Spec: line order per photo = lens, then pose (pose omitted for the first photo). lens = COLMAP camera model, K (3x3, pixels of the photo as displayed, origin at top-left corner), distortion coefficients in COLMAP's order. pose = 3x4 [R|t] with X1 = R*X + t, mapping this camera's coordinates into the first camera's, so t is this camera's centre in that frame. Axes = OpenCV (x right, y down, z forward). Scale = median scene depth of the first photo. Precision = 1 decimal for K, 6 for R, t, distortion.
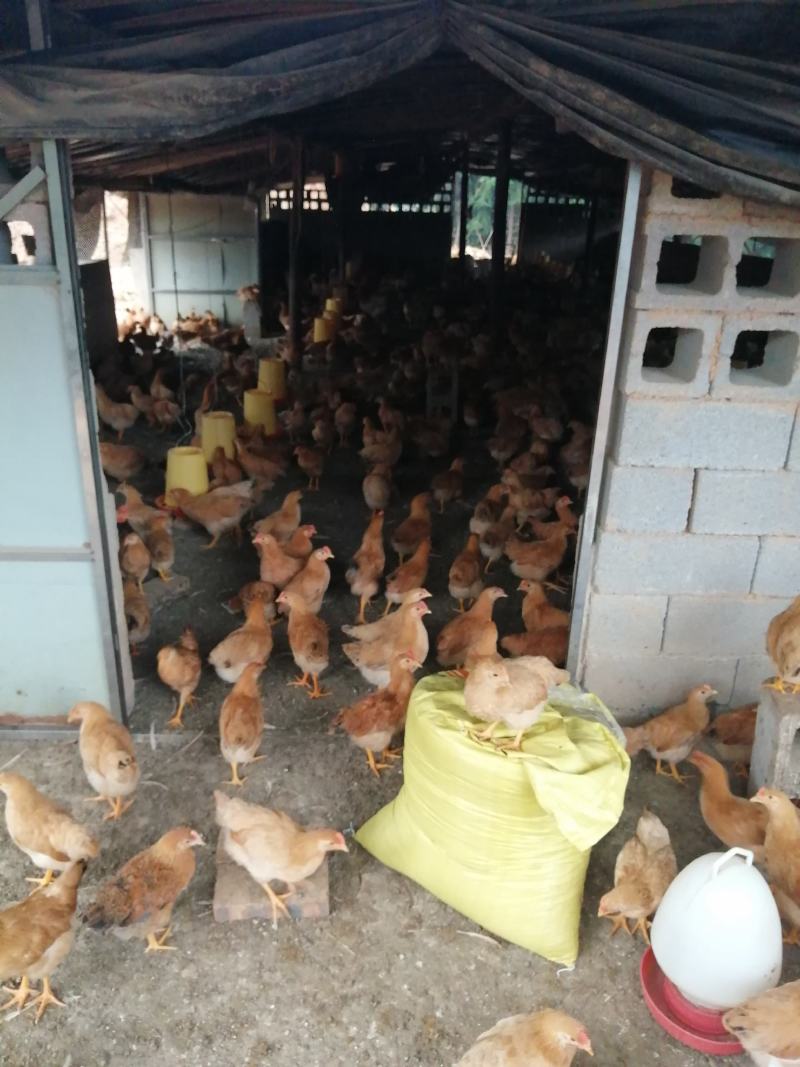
lens RADIAL K [[859.2, 0, 400.0], [0, 859.2, 533.5], [0, 0, 1]] dist [0.005392, -0.040609]
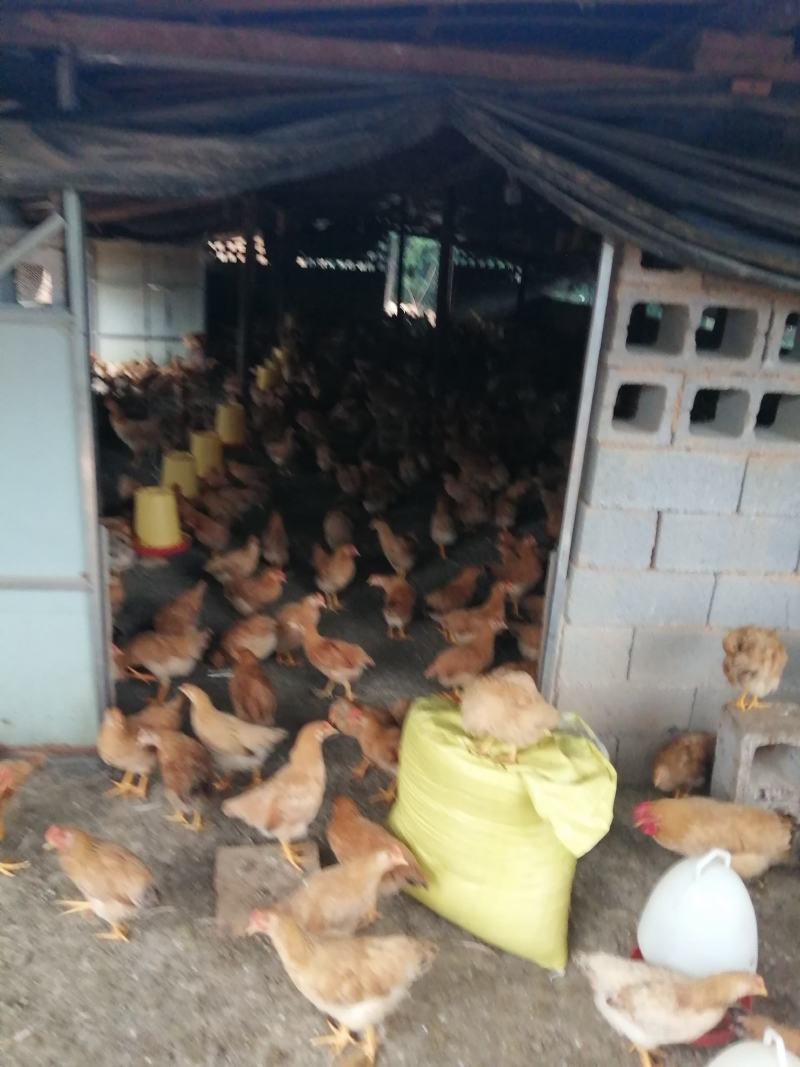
lens RADIAL K [[855.1, 0, 393.3], [0, 855.1, 529.6], [0, 0, 1]] dist [0.028014, -0.065522]
pose [[0.996249, 0.015677, 0.085099, -0.100836], [-0.010305, 0.997947, -0.063204, 0.024551], [-0.085915, 0.062090, 0.994366, -0.071334]]
